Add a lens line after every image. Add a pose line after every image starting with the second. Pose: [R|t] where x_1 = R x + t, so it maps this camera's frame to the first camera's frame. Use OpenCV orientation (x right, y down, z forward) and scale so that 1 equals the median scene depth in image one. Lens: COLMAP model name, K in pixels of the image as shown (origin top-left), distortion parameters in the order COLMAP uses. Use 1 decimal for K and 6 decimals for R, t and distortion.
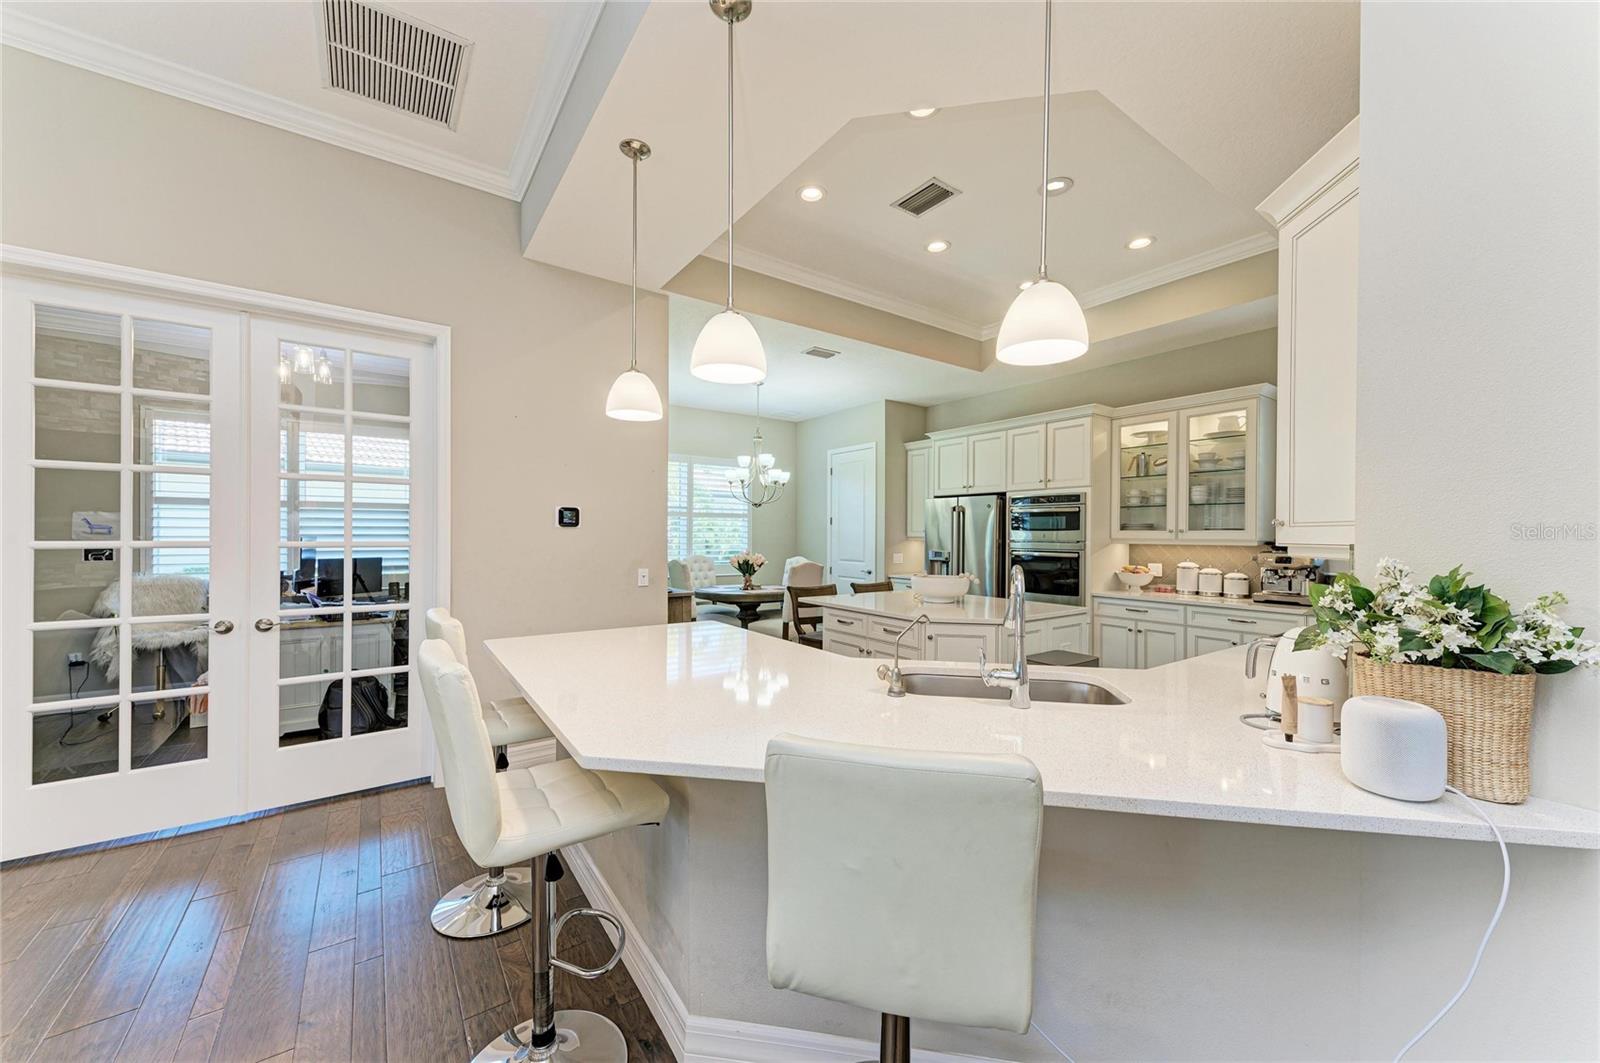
lens RADIAL K [[589.6, 0, 786.7], [0, 589.6, 530.0], [0, 0, 1]] dist [0.006112, -0.002479]
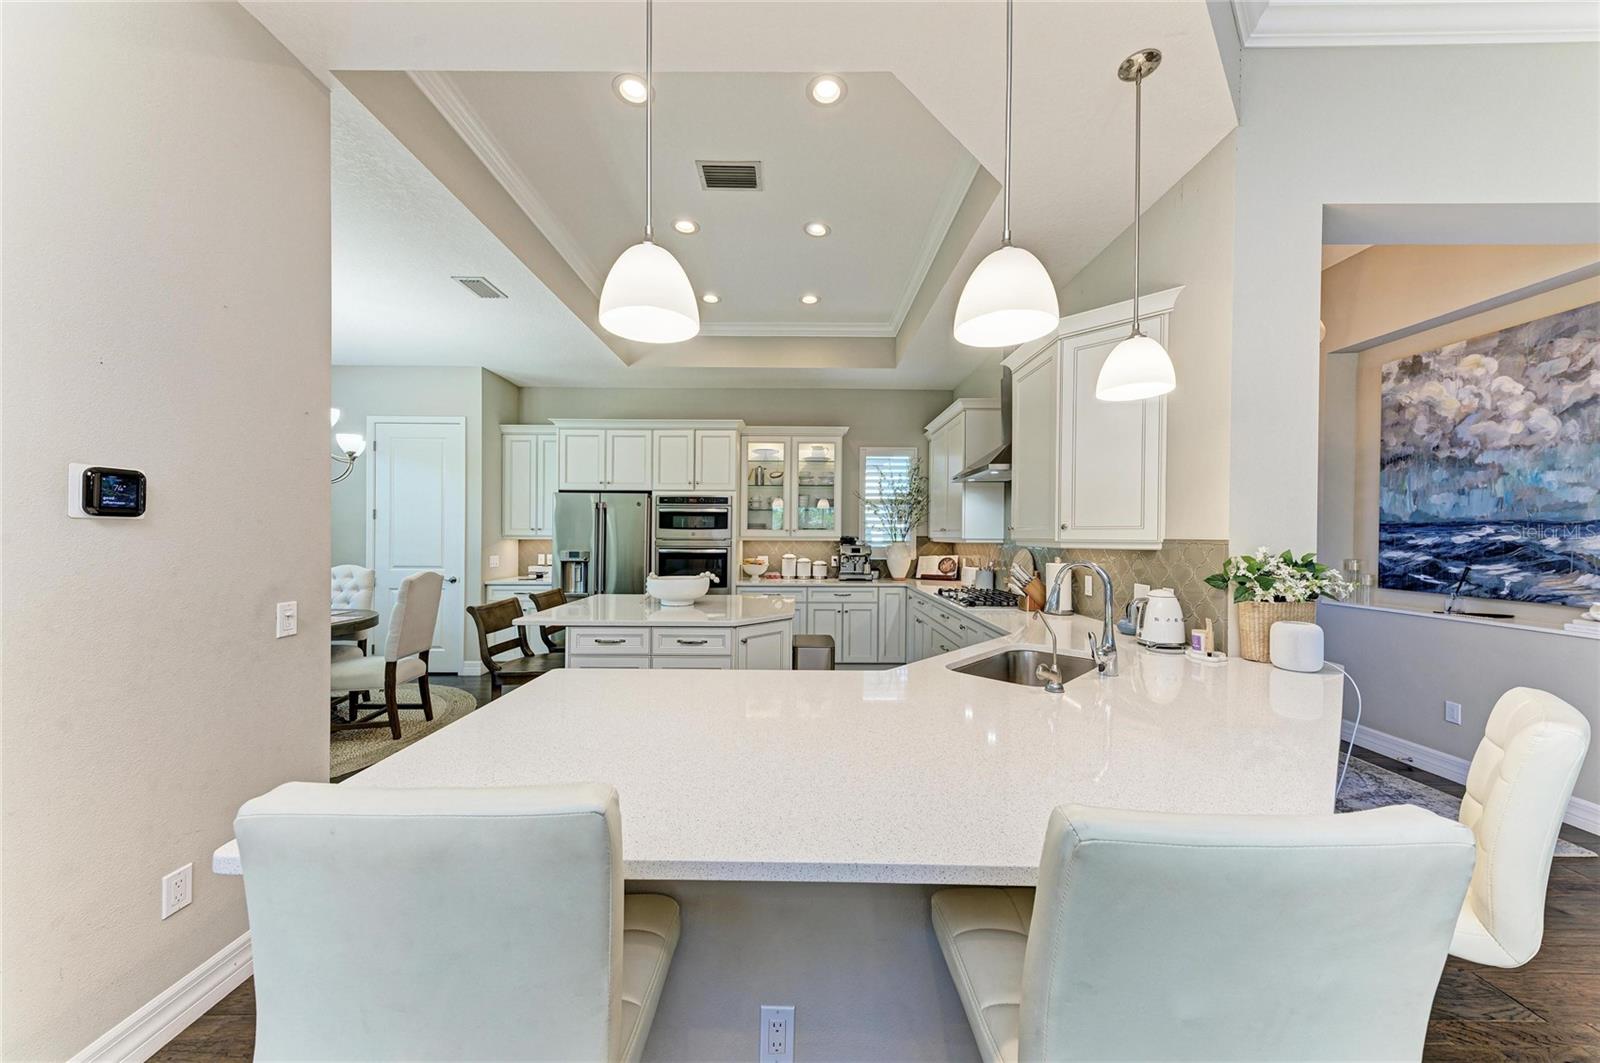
lens RADIAL K [[552.6, 0, 793.3], [0, 552.6, 535.7], [0, 0, 1]] dist [0.013668, -0.000678]
pose [[0.574461, -0.005063, 0.818516, -0.303175], [-0.008329, 0.999893, 0.012031, -0.000745], [-0.818490, -0.013729, 0.574357, 0.283332]]
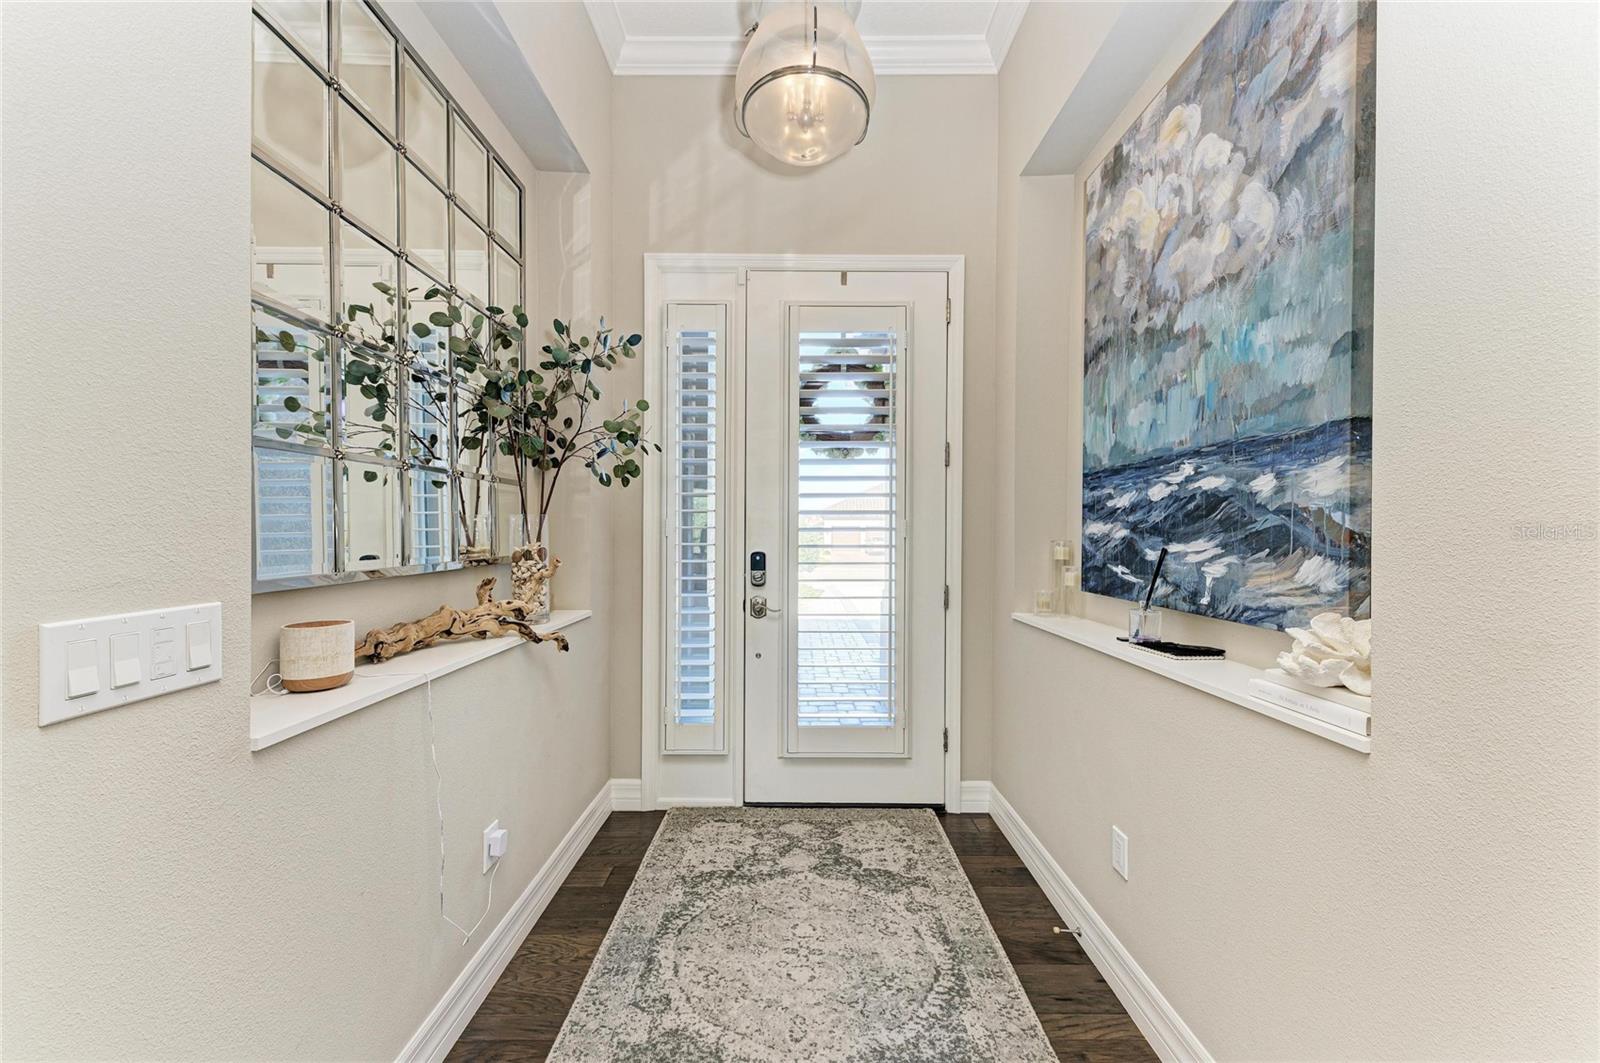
lens RADIAL K [[589.6, 0, 792.3], [0, 589.6, 541.9], [0, 0, 1]] dist [0.006112, -0.002479]
pose [[0.565581, -0.016727, 0.824523, 0.275796], [-0.003235, 0.999742, 0.022501, 0.026103], [-0.824687, -0.015393, 0.565381, 0.006262]]
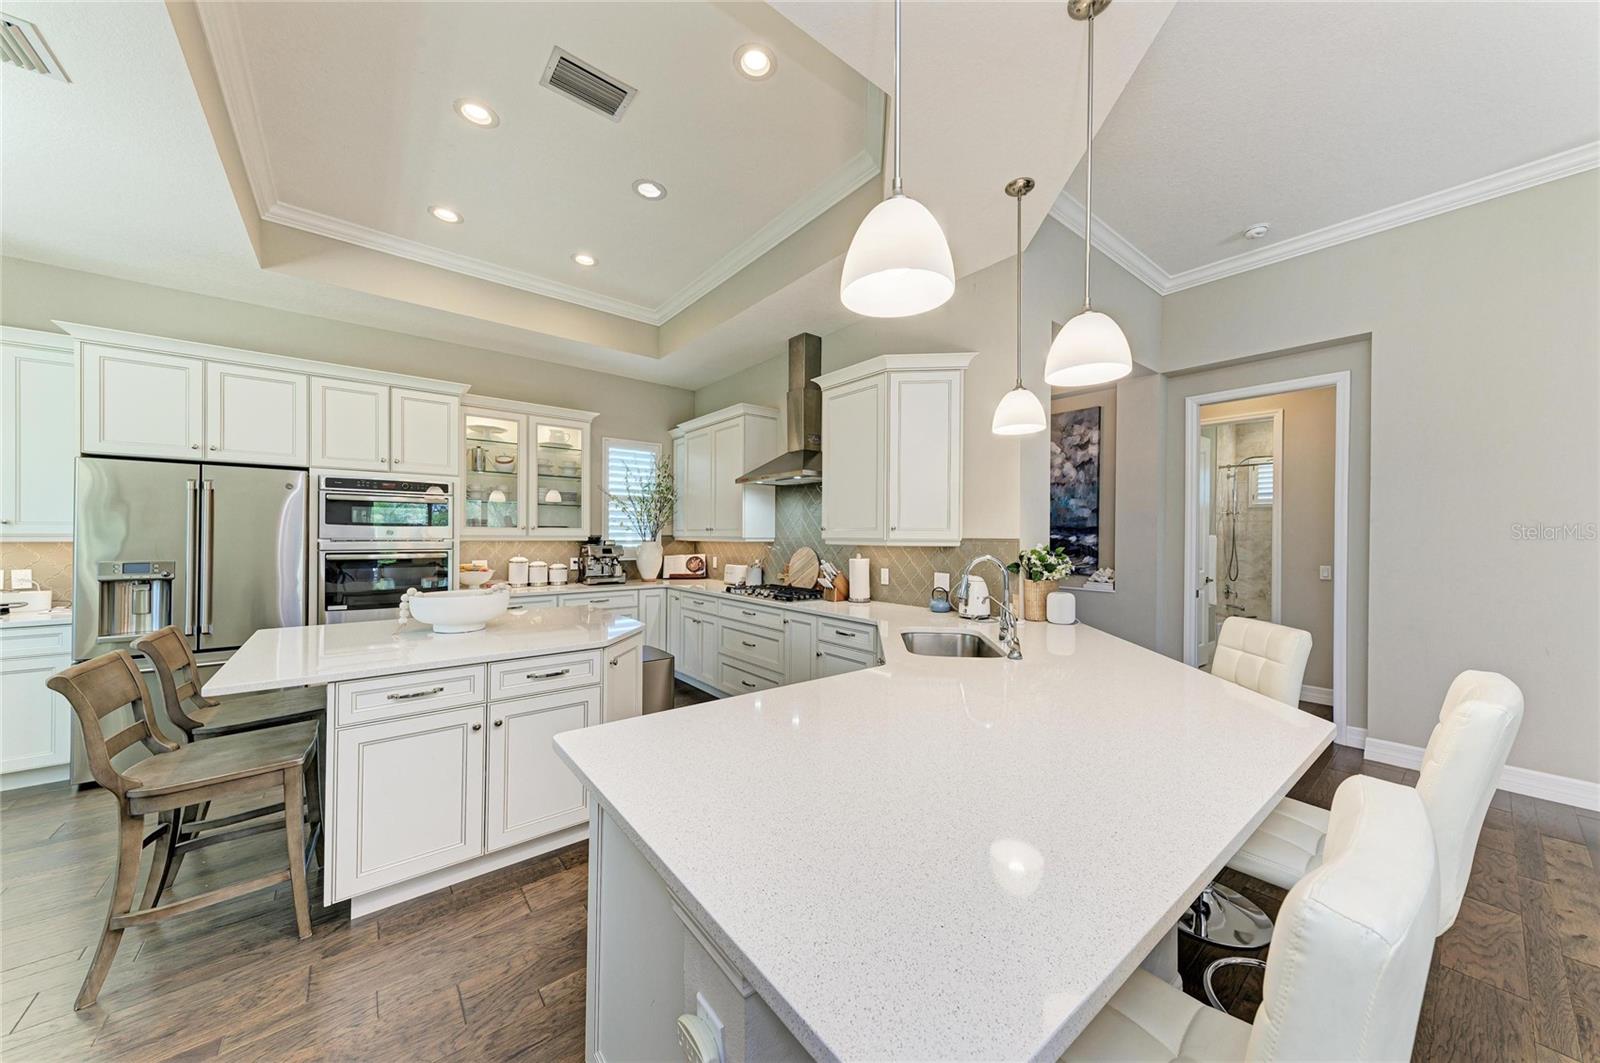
lens RADIAL K [[552.6, 0, 803.4], [0, 552.6, 538.8], [0, 0, 1]] dist [0.013668, -0.000678]
pose [[-0.075861, -0.014742, 0.997009, -0.351888], [-0.015155, 0.999792, 0.013630, -0.000137], [-0.997003, -0.014076, -0.076068, 0.543200]]
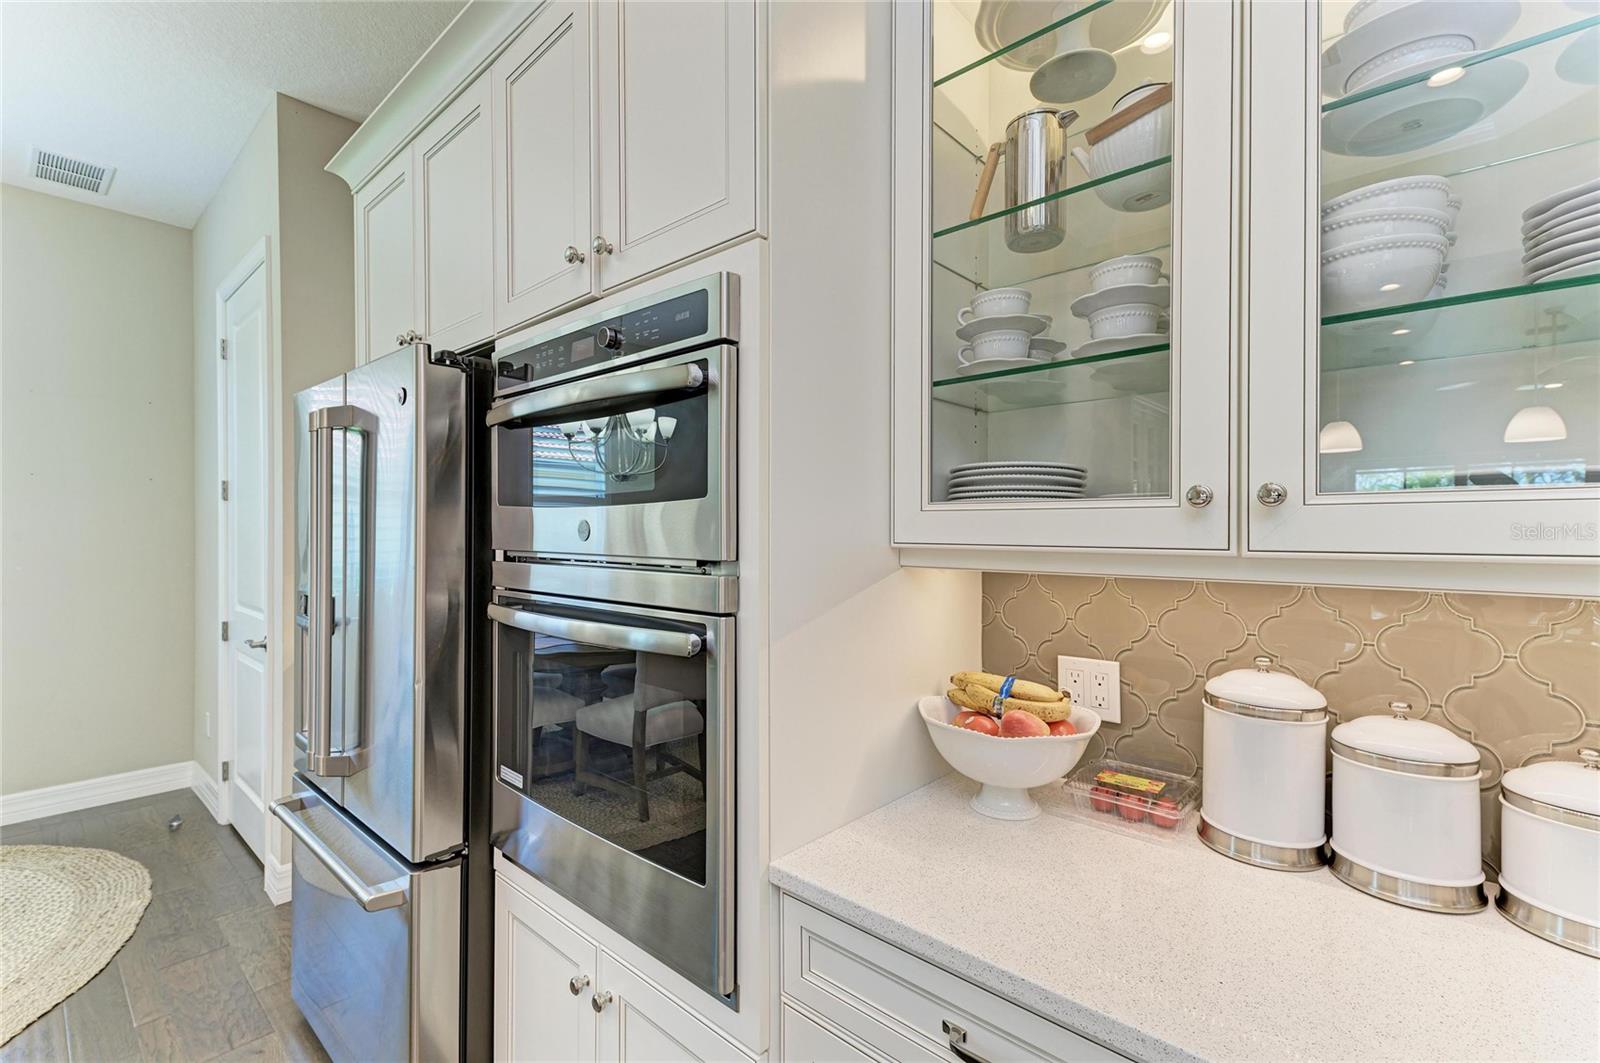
lens RADIAL K [[699.4, 0, 793.4], [0, 699.4, 529.2], [0, 0, 1]] dist [0.026180, -0.004273]
pose [[0.974044, -0.008432, 0.226201, 0.473732], [0.005485, 0.999892, 0.013655, 0.006390], [-0.226292, -0.012060, 0.973985, 0.795694]]
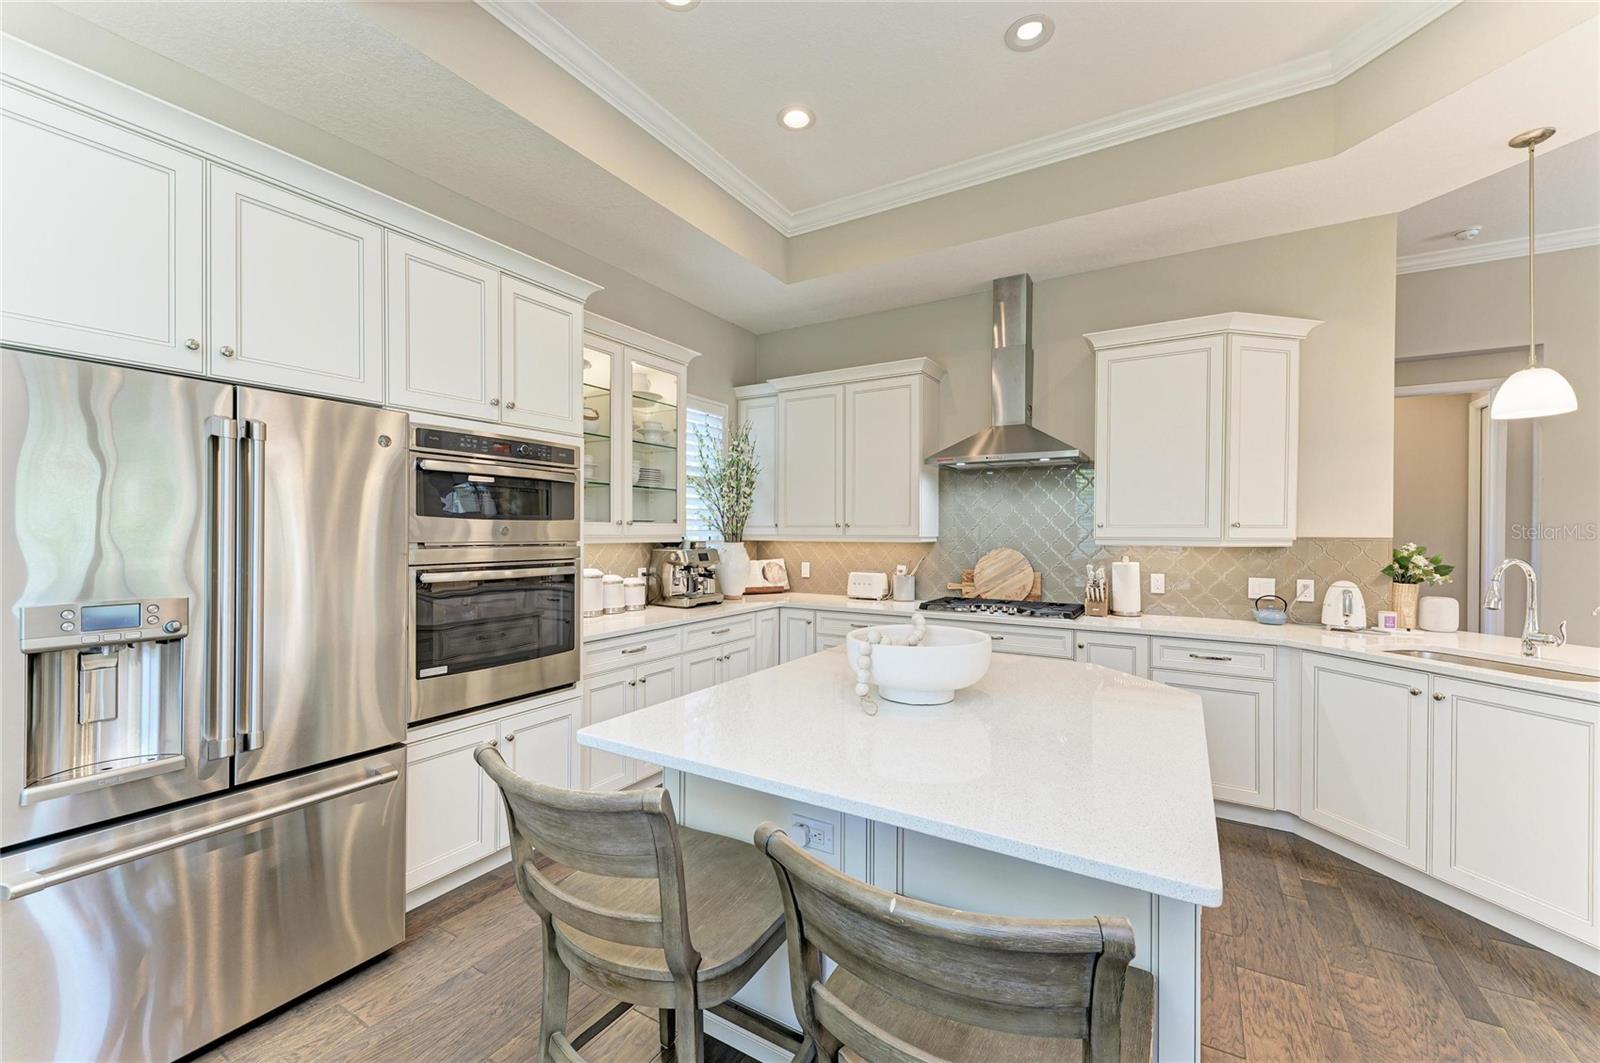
lens RADIAL K [[643.9, 0, 798.4], [0, 643.9, 538.9], [0, 0, 1]] dist [0.008392, -0.000345]
pose [[-0.411543, -0.019923, 0.911172, -0.094233], [-0.015477, 0.999770, 0.014869, 0.005362], [-0.911259, -0.007982, -0.411757, 1.052430]]
